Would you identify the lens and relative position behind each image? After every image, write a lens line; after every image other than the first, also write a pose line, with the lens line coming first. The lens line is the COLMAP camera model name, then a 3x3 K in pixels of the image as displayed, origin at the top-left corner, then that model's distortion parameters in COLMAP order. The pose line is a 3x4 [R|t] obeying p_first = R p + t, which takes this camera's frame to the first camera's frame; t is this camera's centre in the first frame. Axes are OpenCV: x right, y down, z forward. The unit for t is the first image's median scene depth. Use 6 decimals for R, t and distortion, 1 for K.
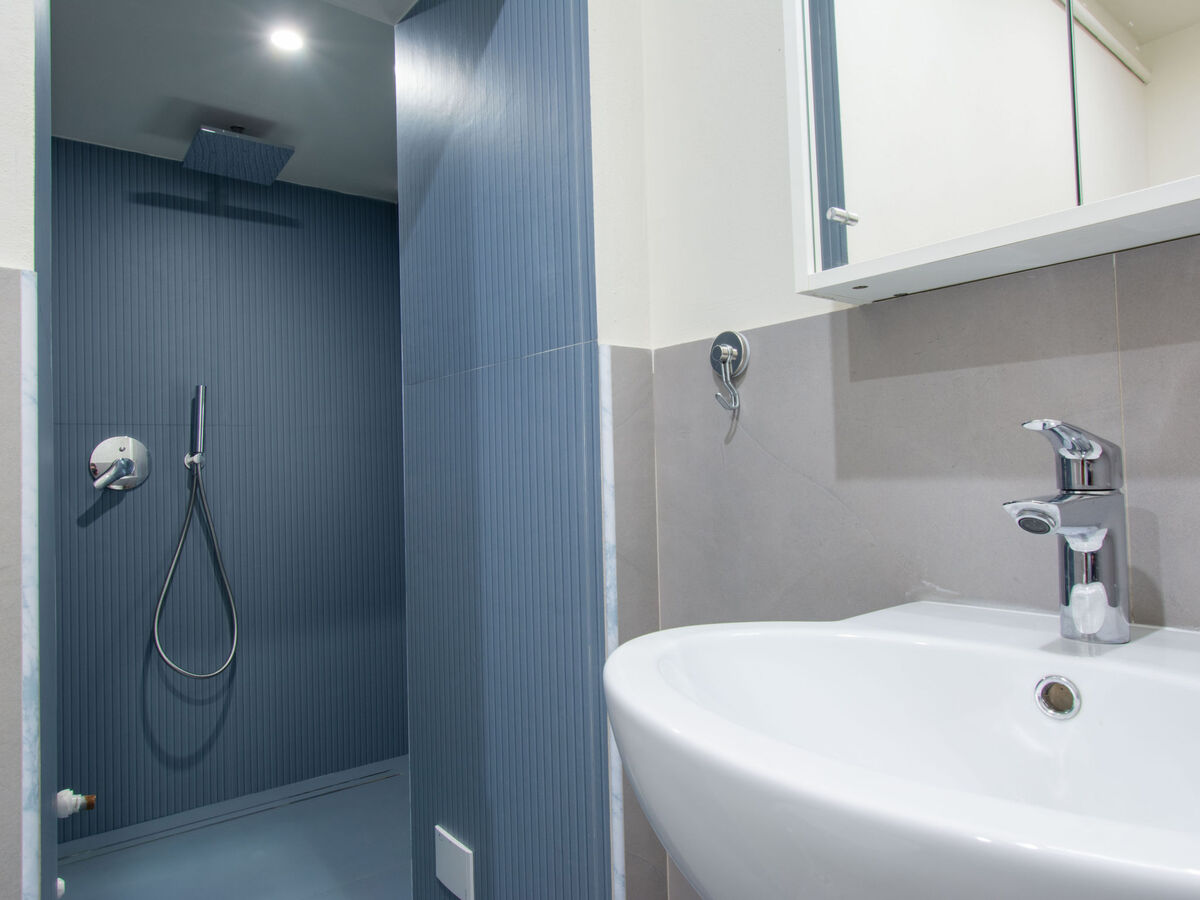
lens RADIAL K [[774.4, 0, 601.3], [0, 774.4, 474.0], [0, 0, 1]] dist [0.000113, -0.000712]
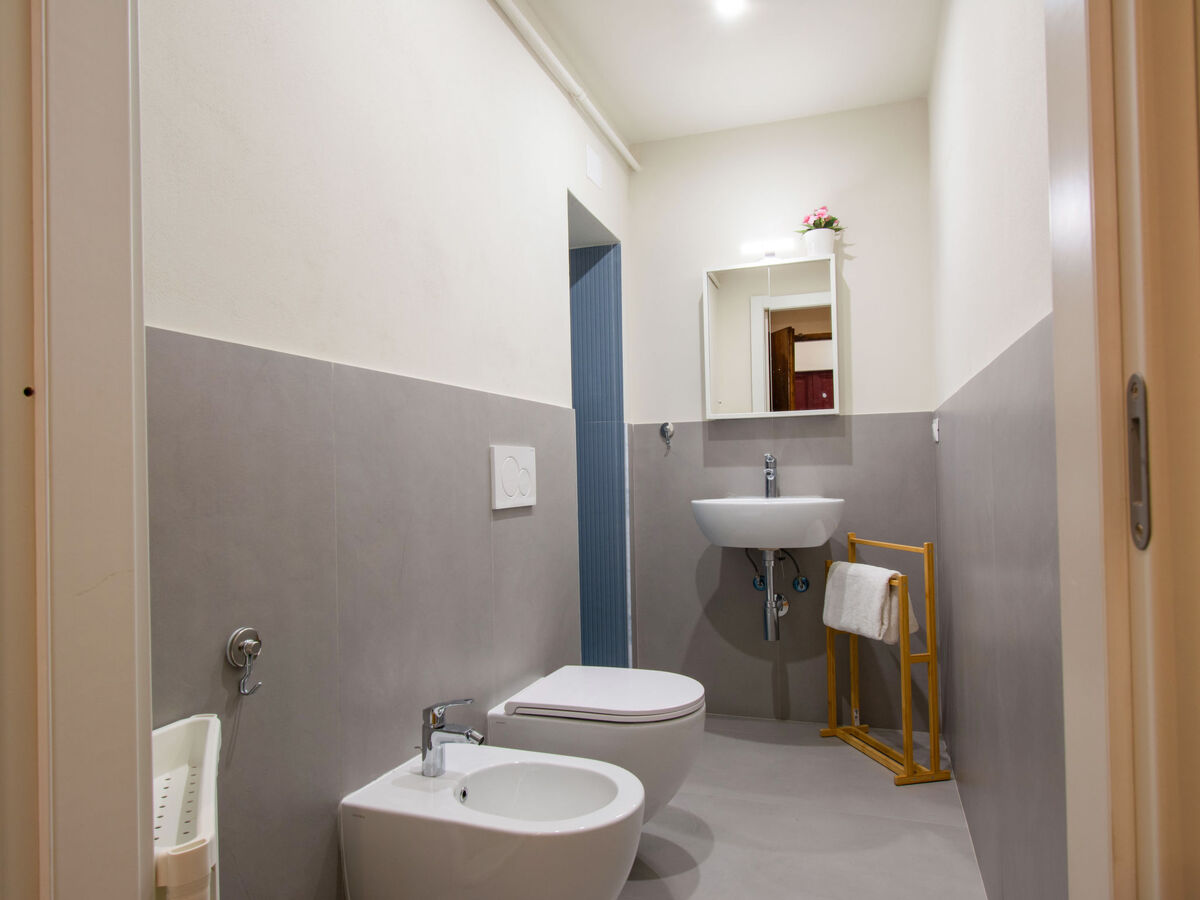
lens RADIAL K [[774.4, 0, 601.3], [0, 774.4, 474.0], [0, 0, 1]] dist [0.000113, -0.000712]
pose [[0.848900, 0.012318, 0.528410, -1.803504], [-0.002295, 0.999805, -0.019619, 0.099221], [-0.528548, 0.015442, 0.848763, -1.632131]]
